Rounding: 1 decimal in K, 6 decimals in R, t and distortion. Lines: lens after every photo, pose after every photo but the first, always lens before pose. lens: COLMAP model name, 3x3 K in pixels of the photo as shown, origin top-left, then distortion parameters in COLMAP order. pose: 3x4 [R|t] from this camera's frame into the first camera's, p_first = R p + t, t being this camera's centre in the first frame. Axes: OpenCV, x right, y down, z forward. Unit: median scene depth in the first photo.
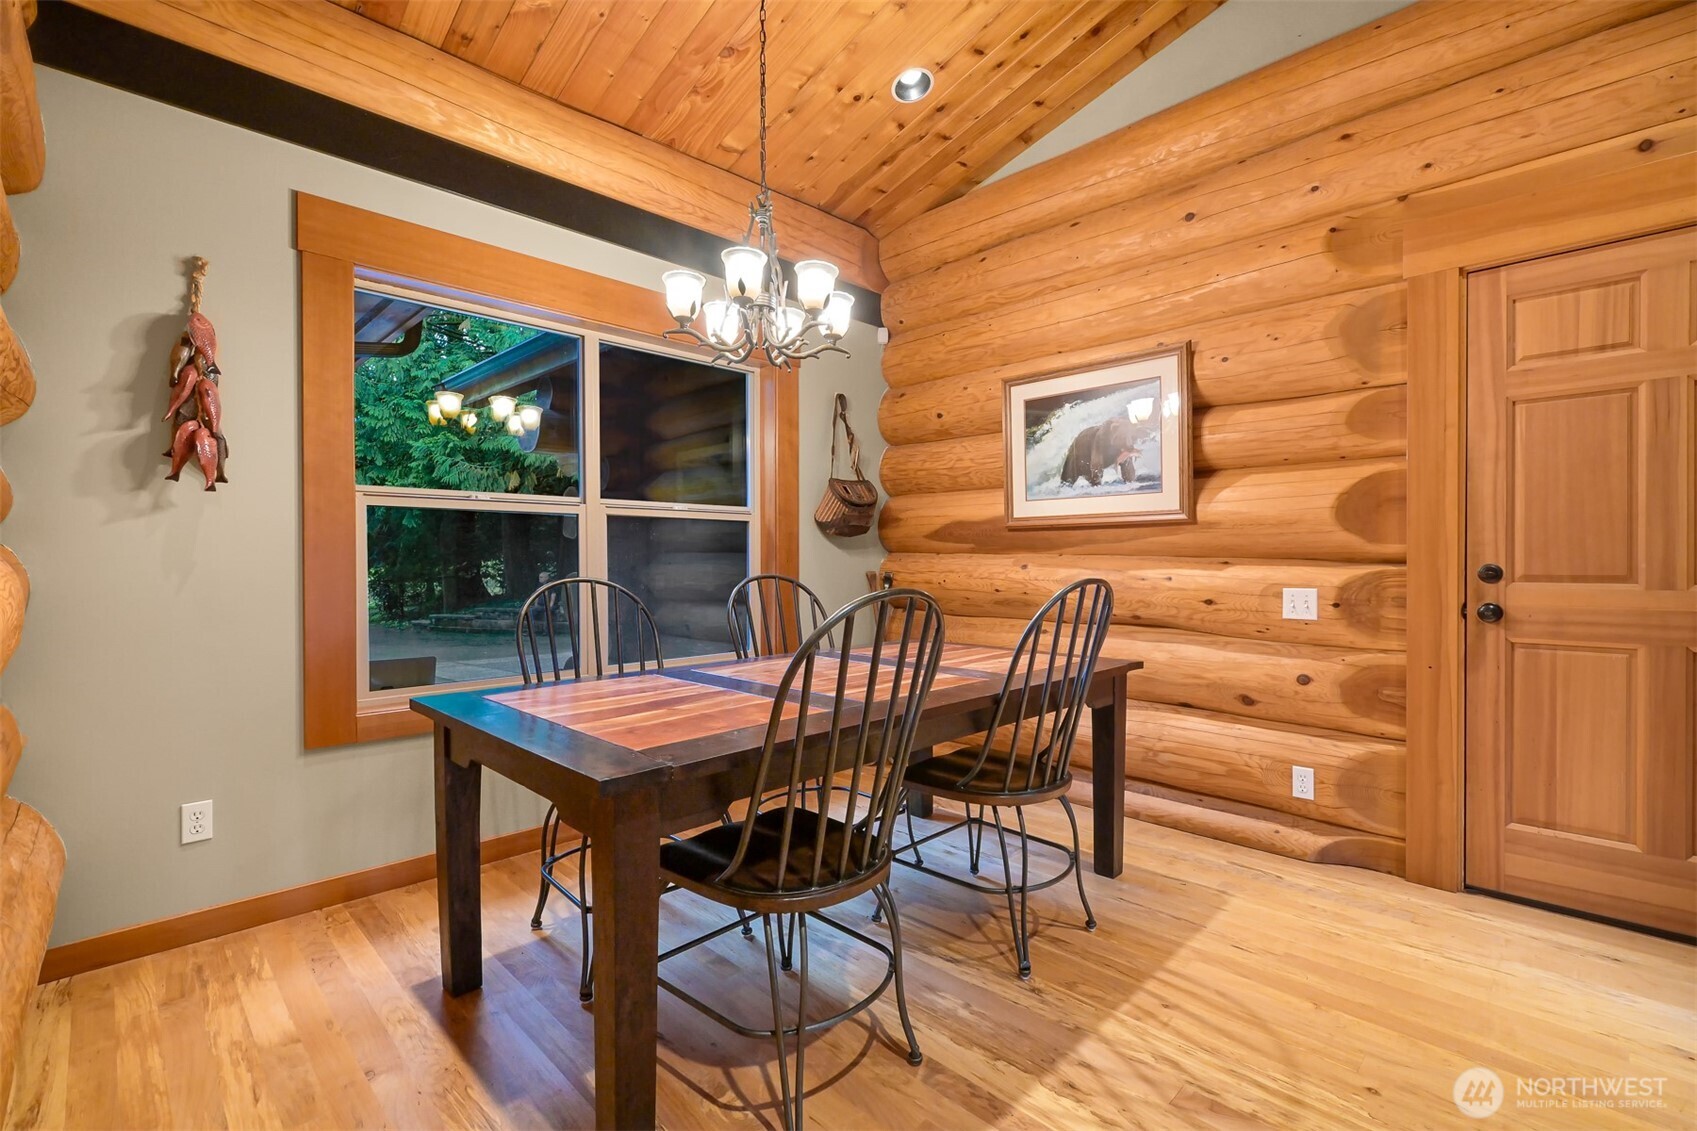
lens RADIAL K [[760.1, 0, 855.5], [0, 760.1, 565.9], [0, 0, 1]] dist [0.005240, 0.000207]
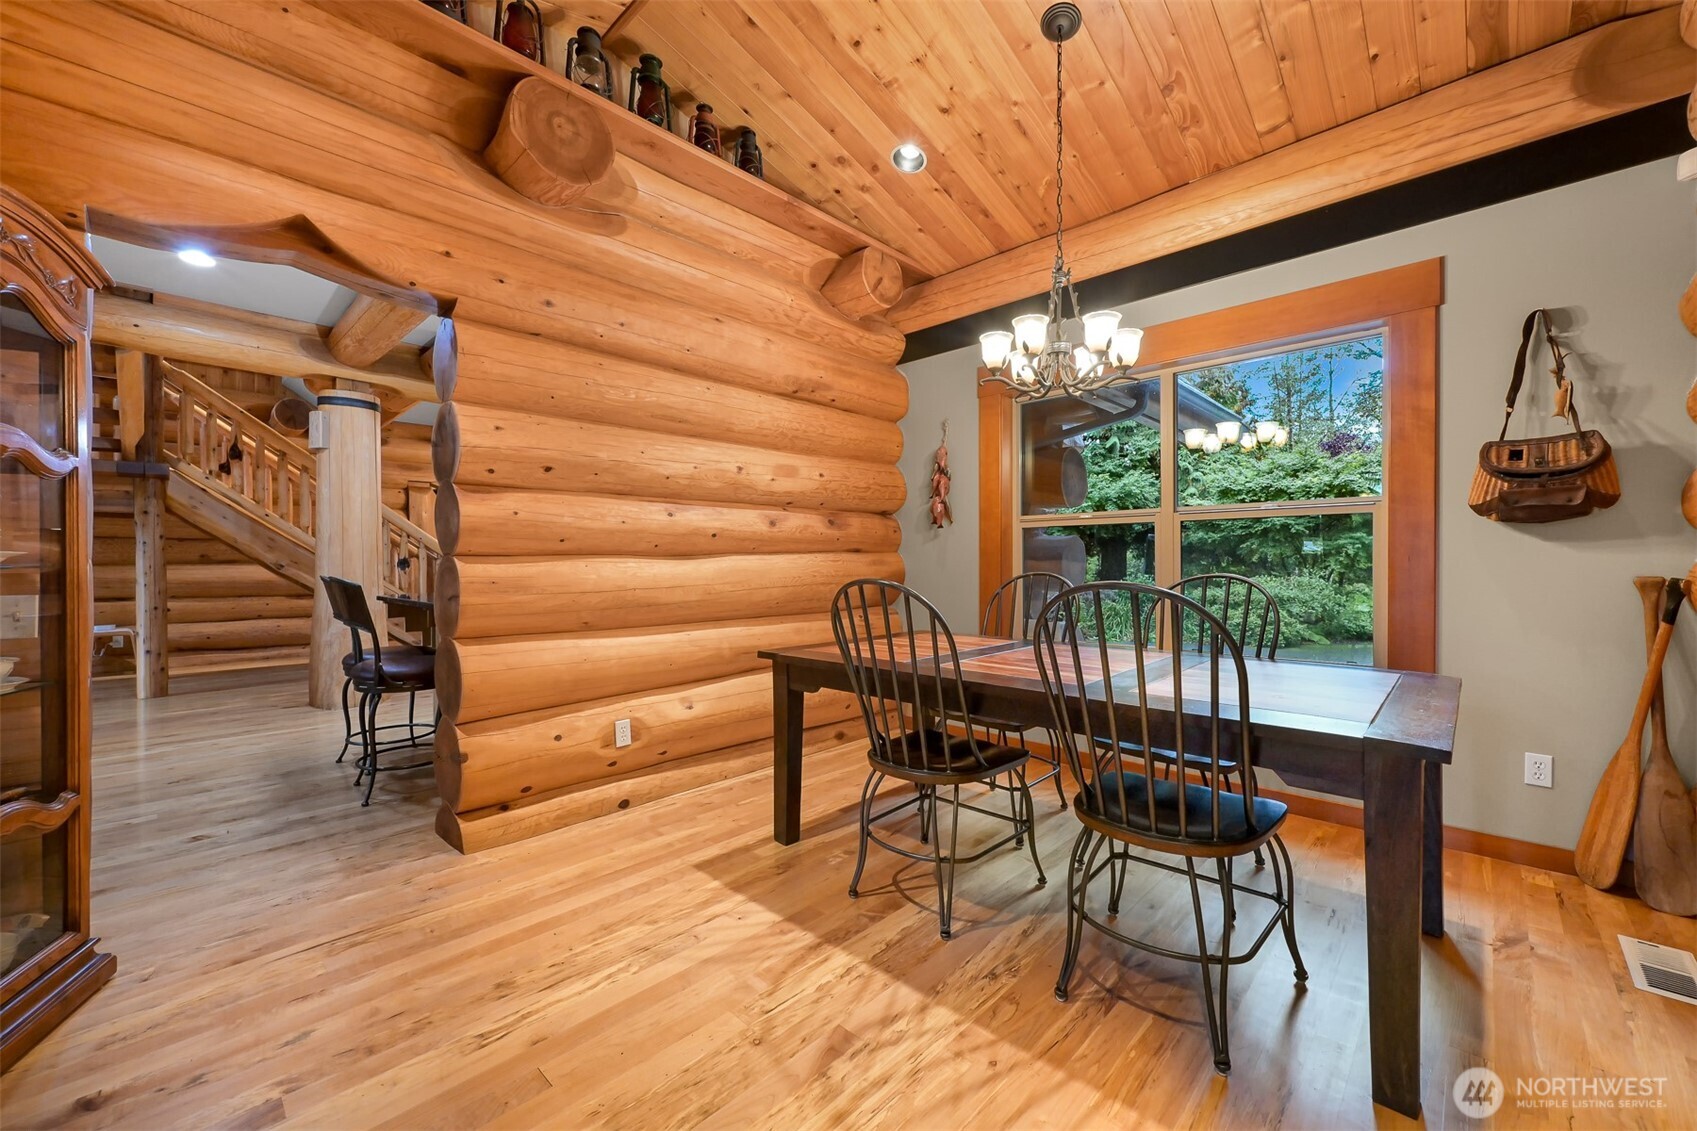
lens RADIAL K [[661.1, 0, 843.8], [0, 661.1, 567.0], [0, 0, 1]] dist [-0.001826, 0.000558]
pose [[0.026614, 0.004845, -0.999634, 0.978512], [-0.007868, 0.999958, 0.004637, 0.001208], [0.999615, 0.007742, 0.026651, 0.673541]]
